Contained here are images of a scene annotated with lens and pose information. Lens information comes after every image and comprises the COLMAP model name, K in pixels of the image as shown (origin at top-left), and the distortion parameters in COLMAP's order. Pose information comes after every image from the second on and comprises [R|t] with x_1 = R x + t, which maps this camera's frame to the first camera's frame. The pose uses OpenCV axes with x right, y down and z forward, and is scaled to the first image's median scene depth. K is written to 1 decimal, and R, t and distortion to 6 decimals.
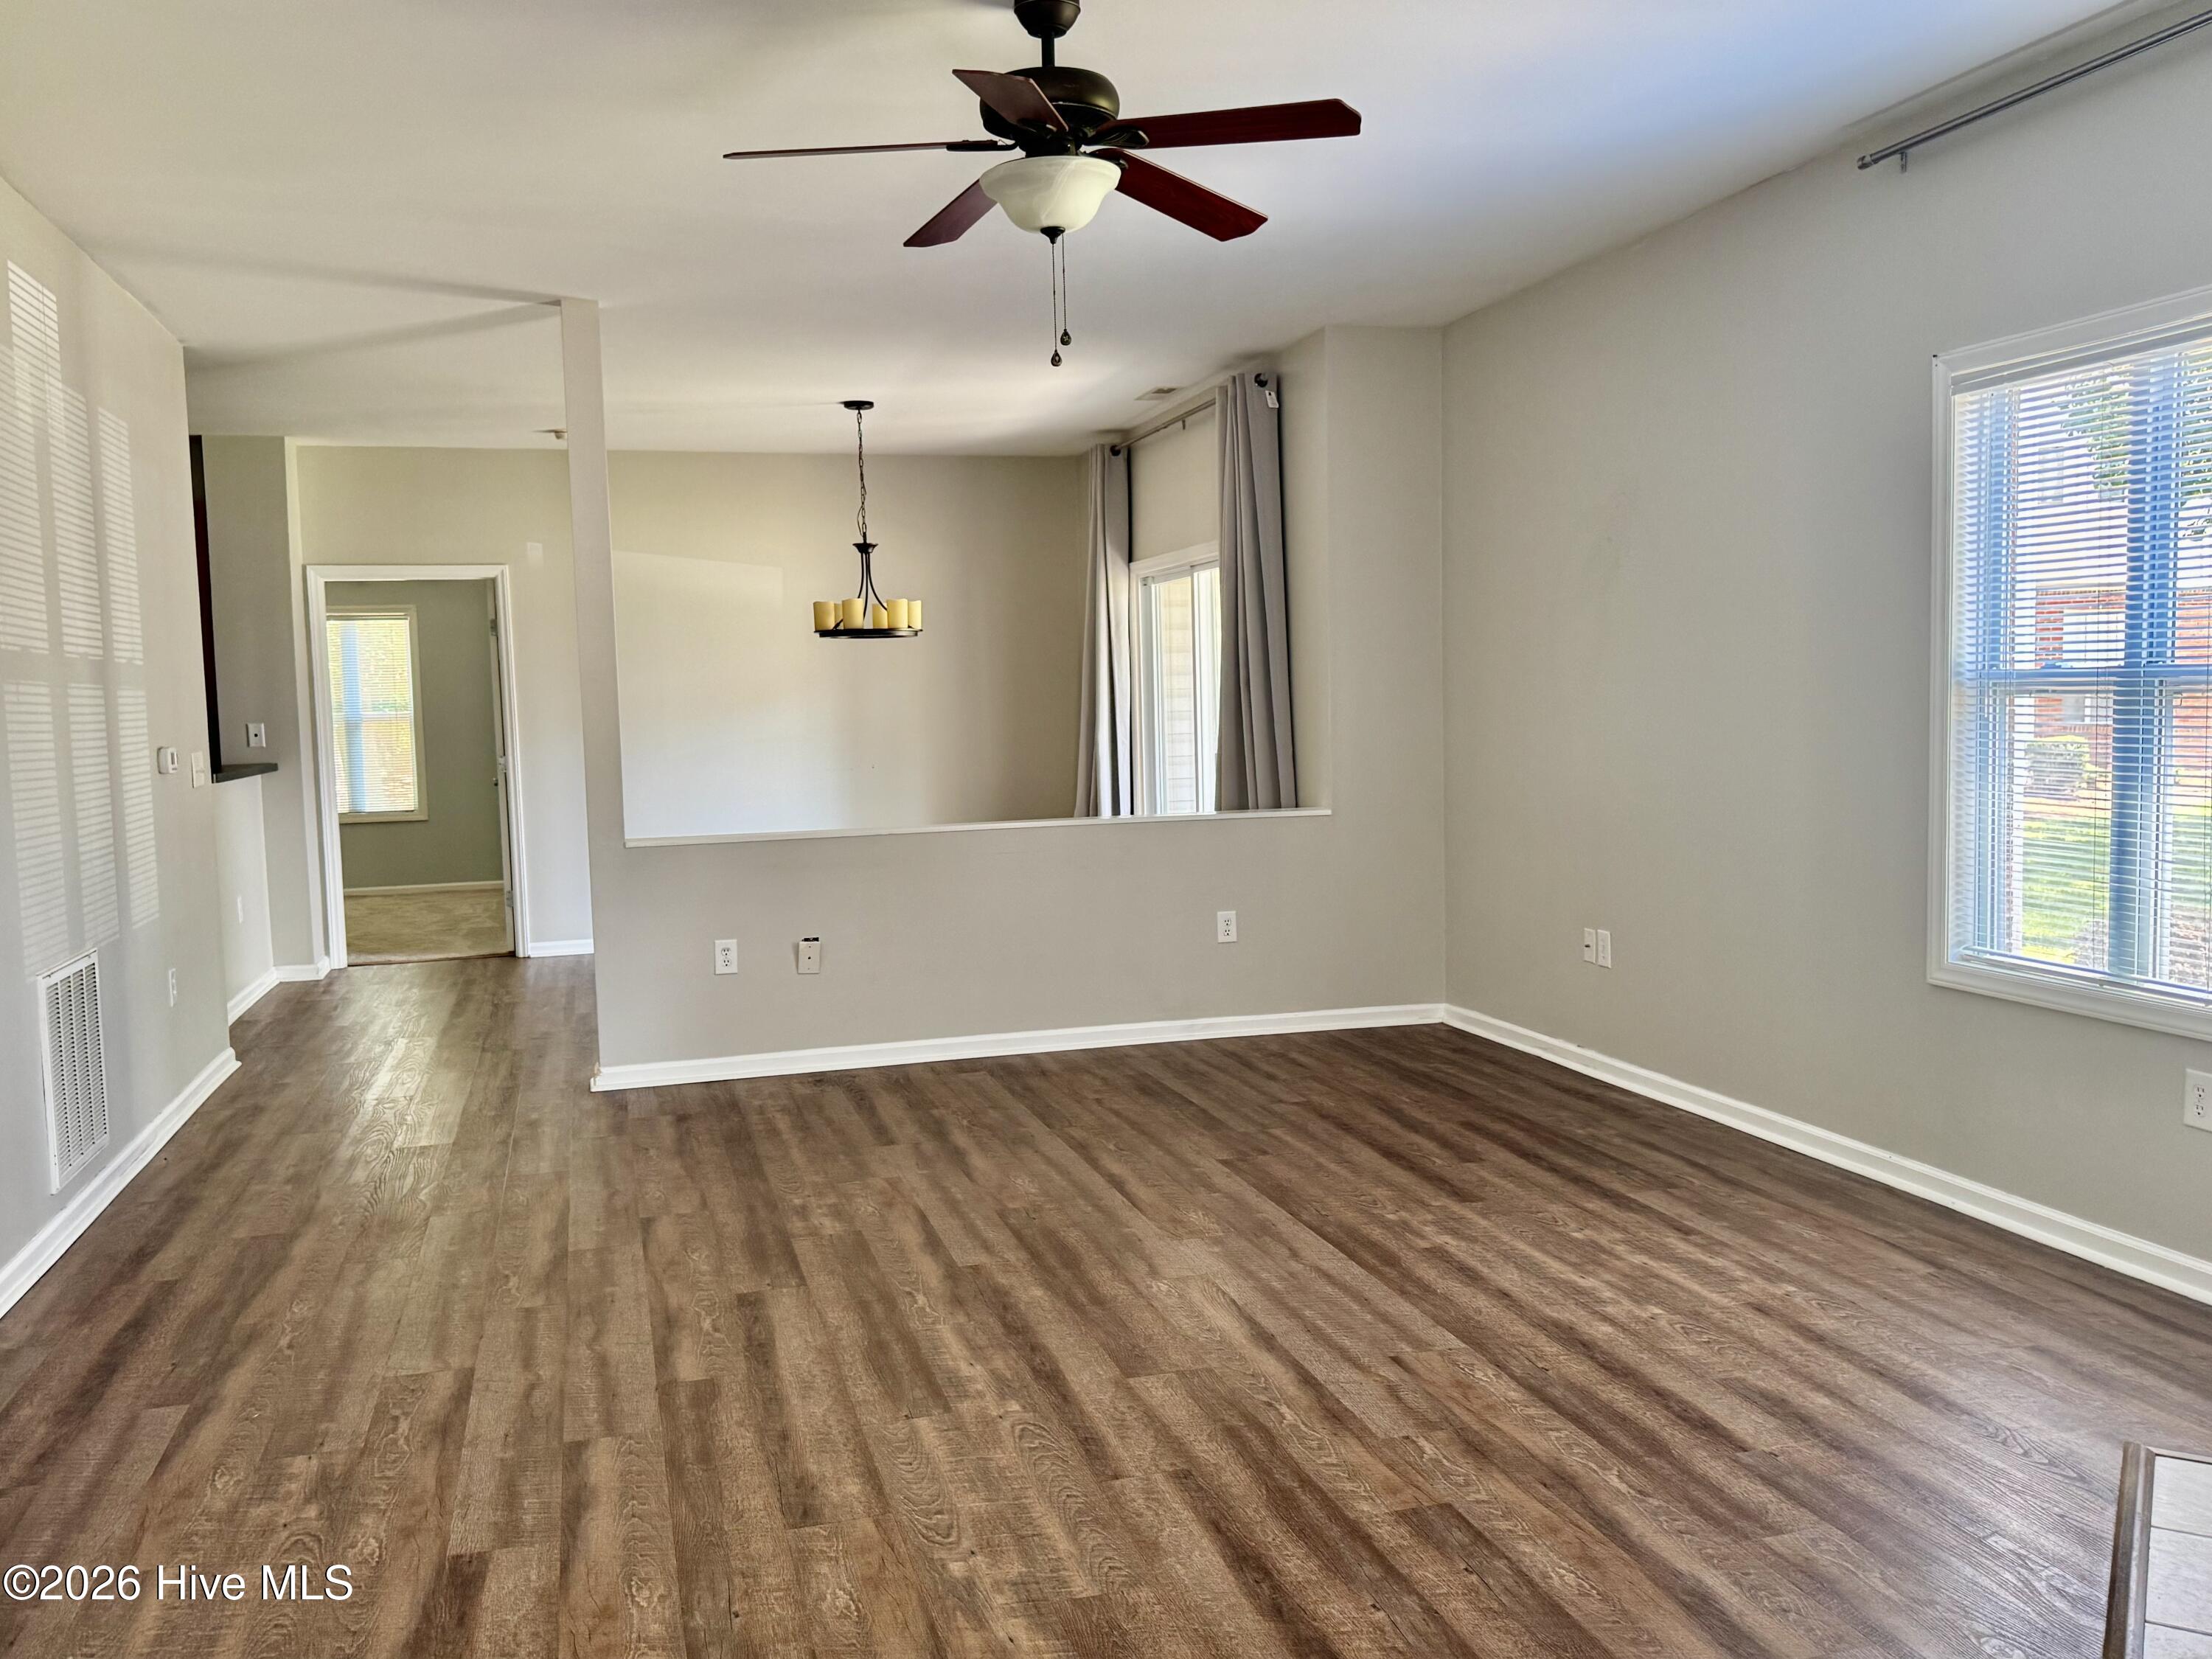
lens RADIAL K [[1808.3, 0, 1094.1], [0, 1808.3, 826.4], [0, 0, 1]] dist [0.138143, -0.292209]
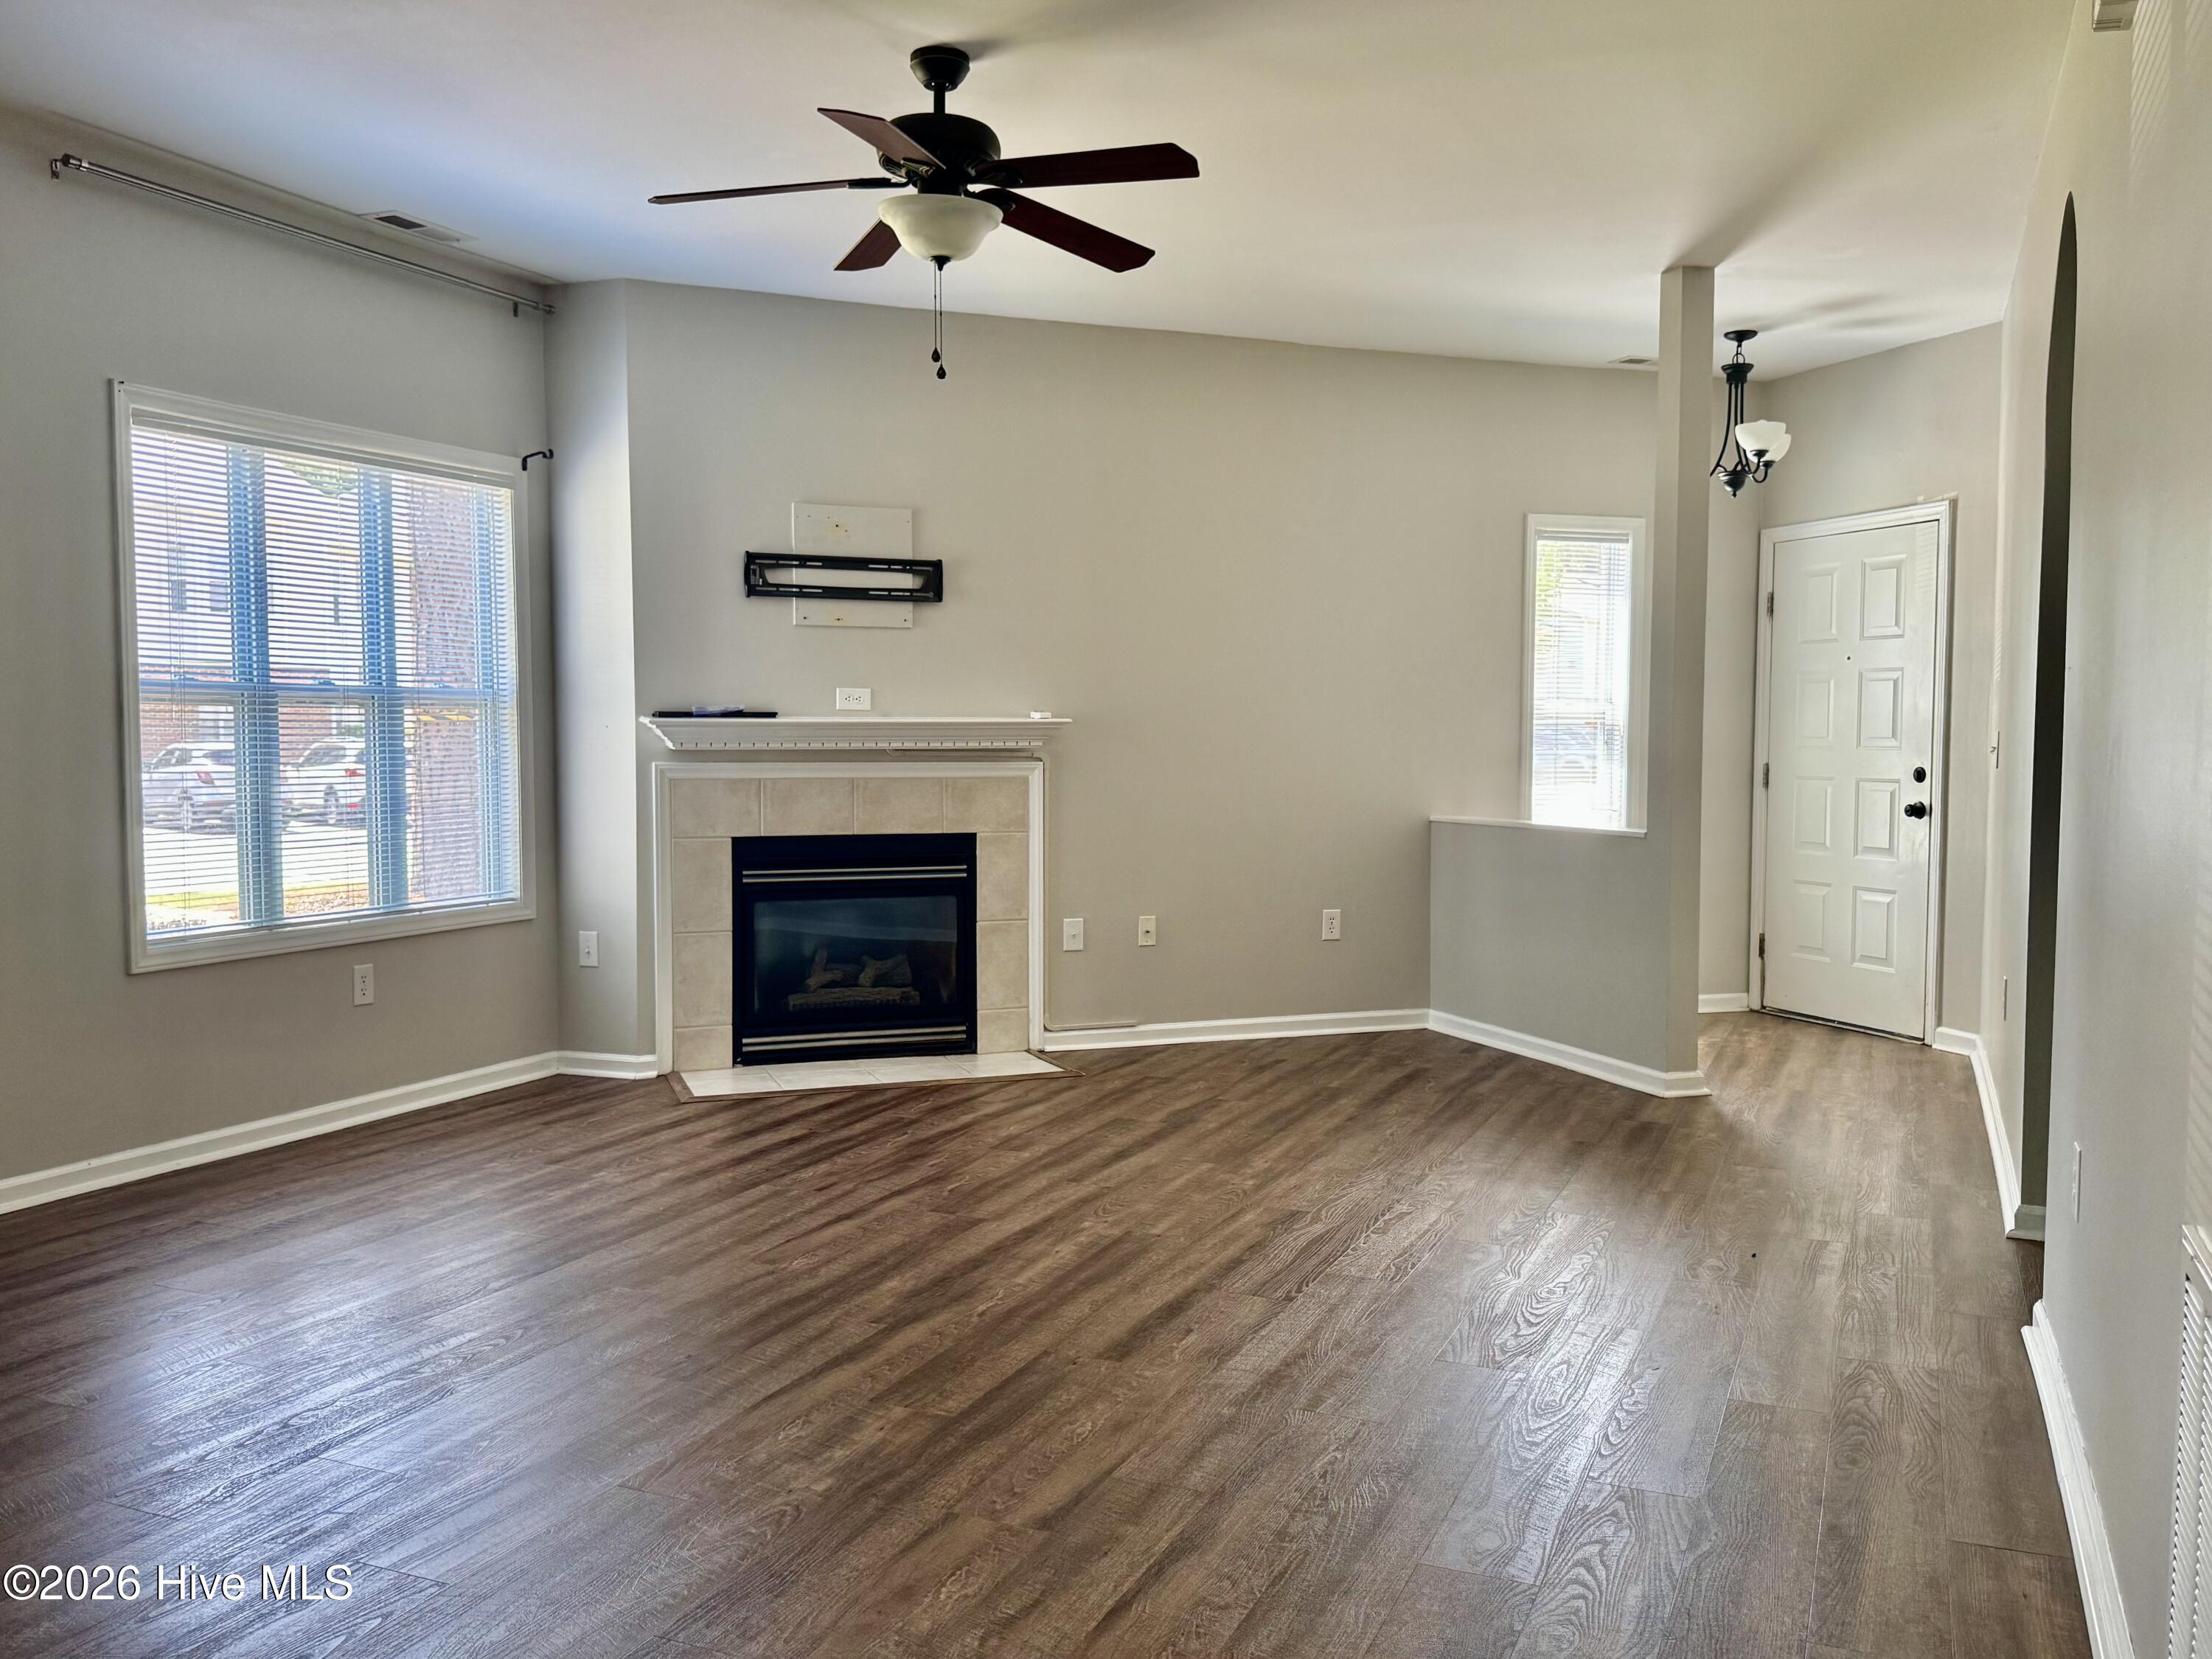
lens RADIAL K [[1803.0, 0, 1106.8], [0, 1803.0, 837.5], [0, 0, 1]] dist [0.154112, -0.287874]
pose [[-0.776527, -0.011352, 0.629982, -0.720754], [0.066548, 0.992768, 0.099917, -0.068235], [-0.626560, 0.119512, -0.770155, 1.631087]]
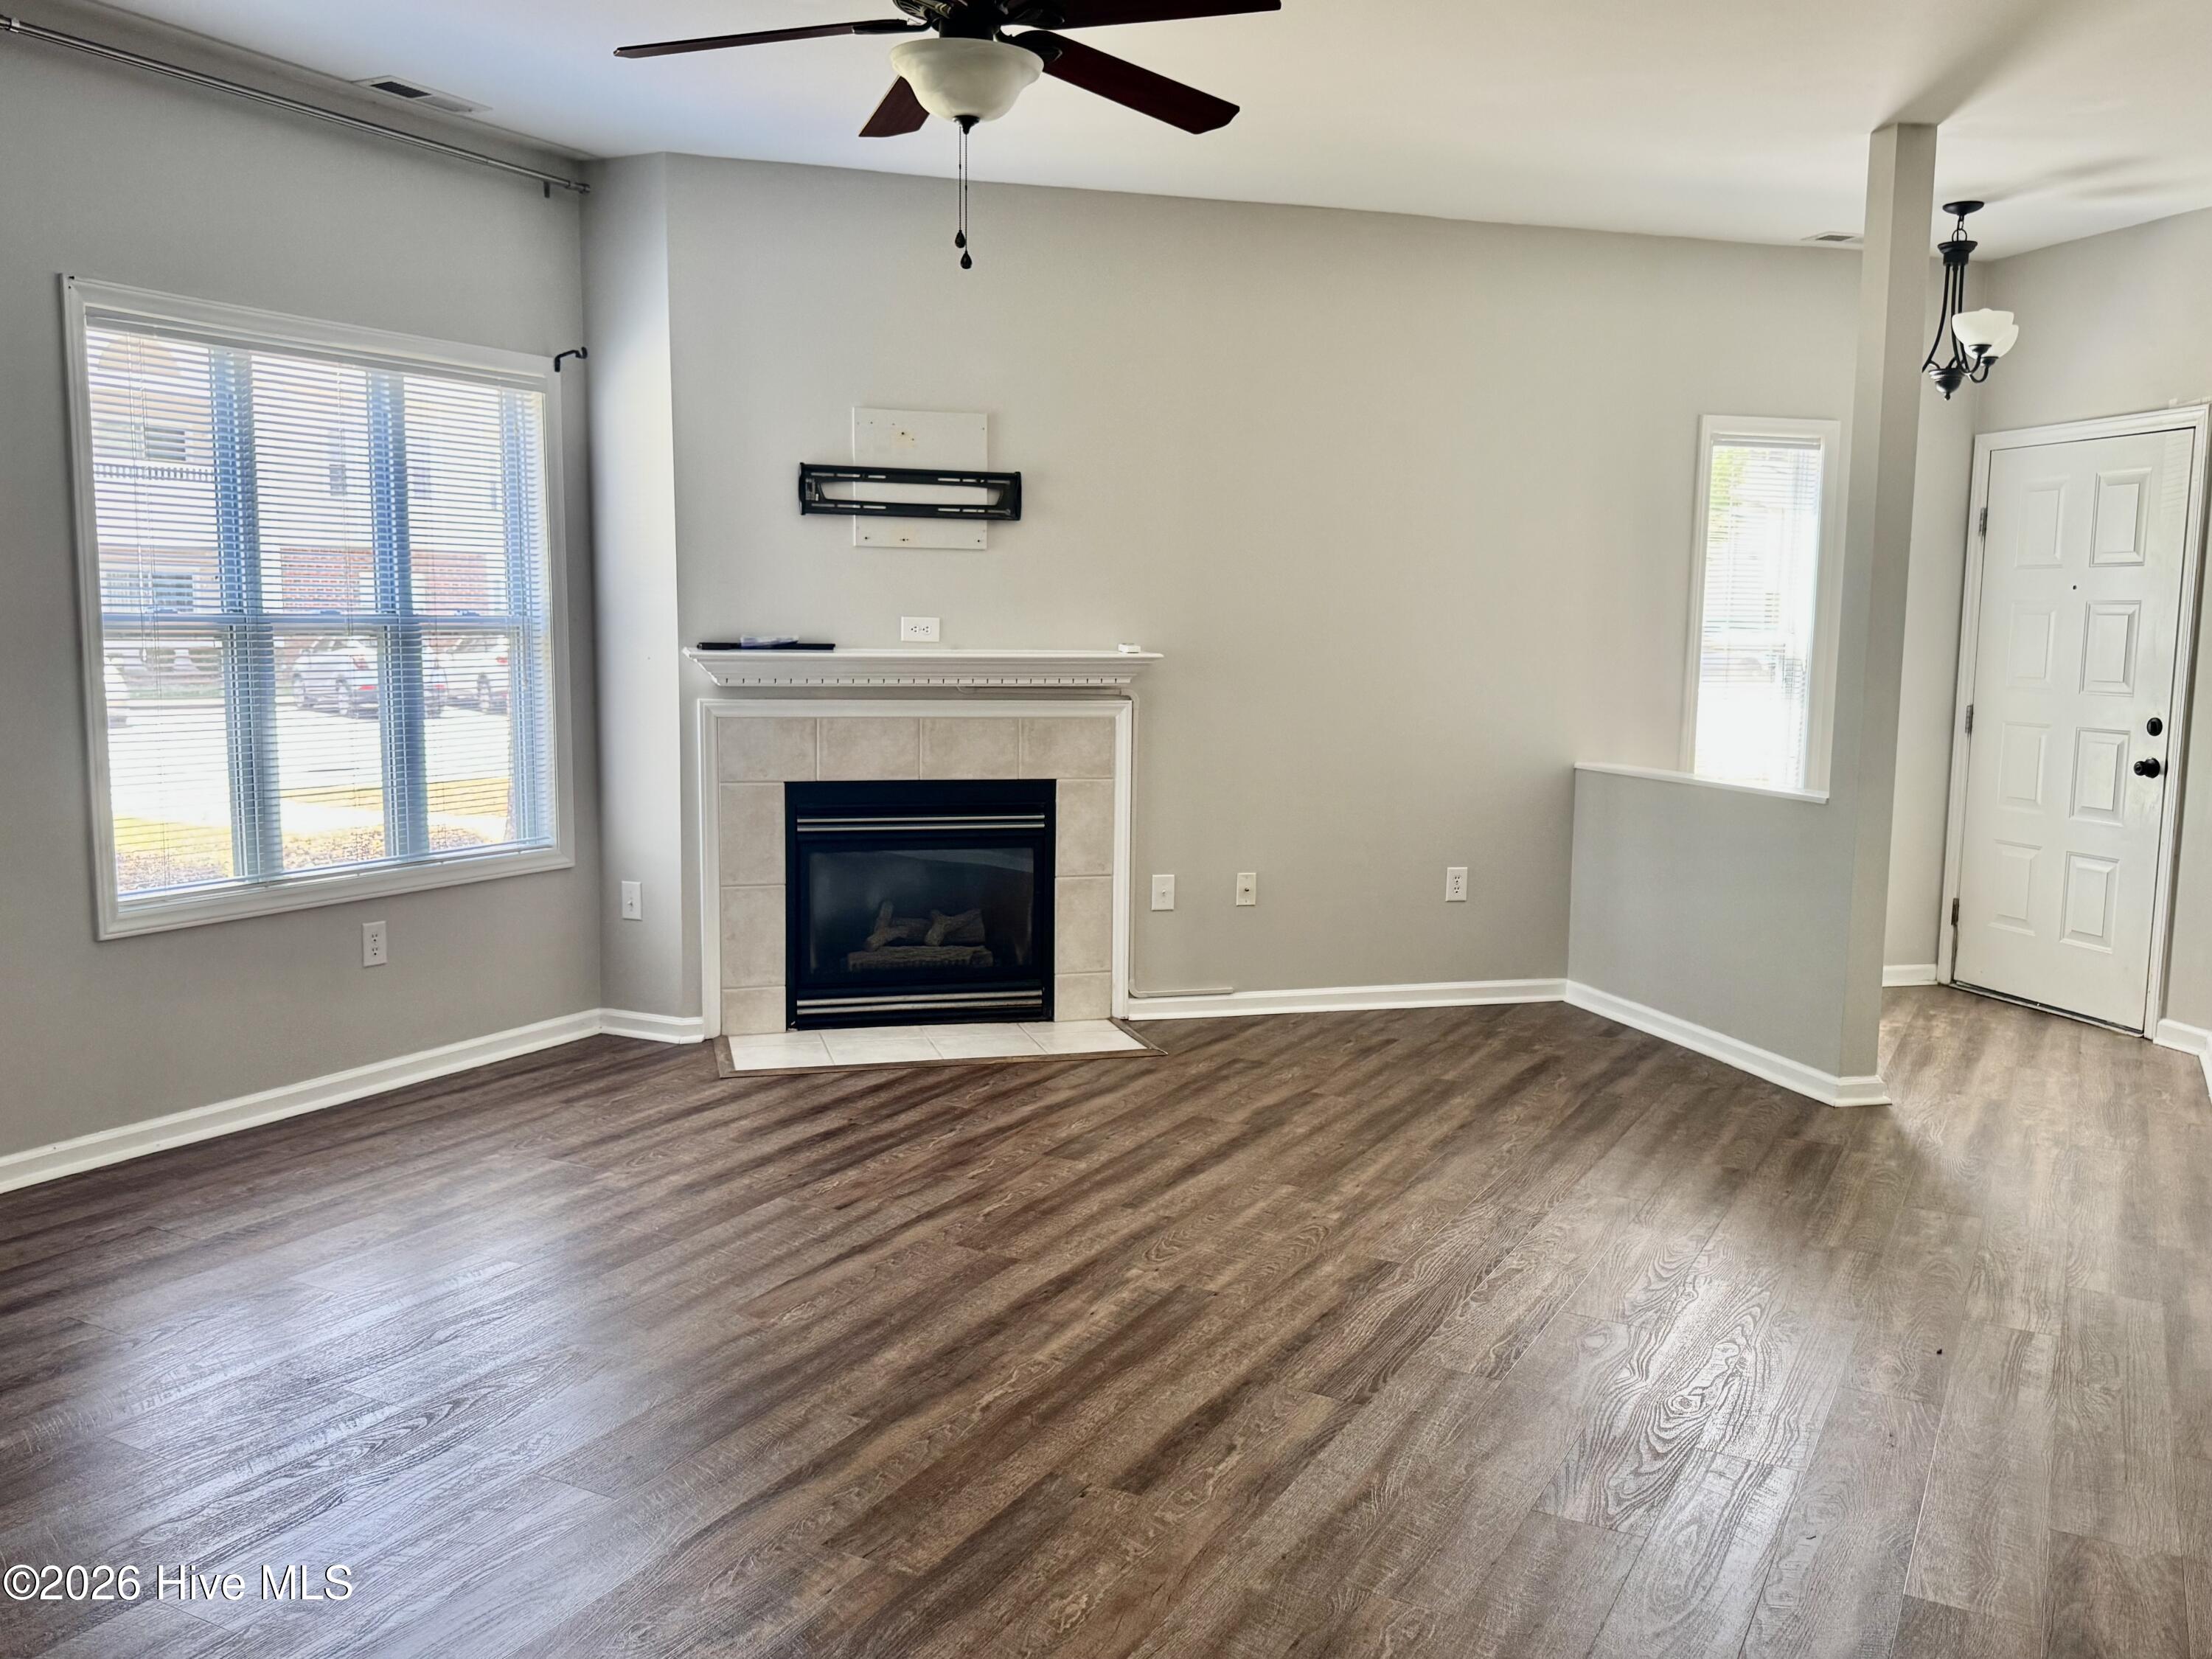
lens RADIAL K [[1803.6, 0, 1102.6], [0, 1803.6, 842.4], [0, 0, 1]] dist [0.126485, -0.211894]
pose [[-0.718819, -0.067702, 0.691893, -0.647937], [0.058919, 0.985733, 0.157665, -0.095498], [-0.692696, 0.154098, -0.704575, 1.464526]]
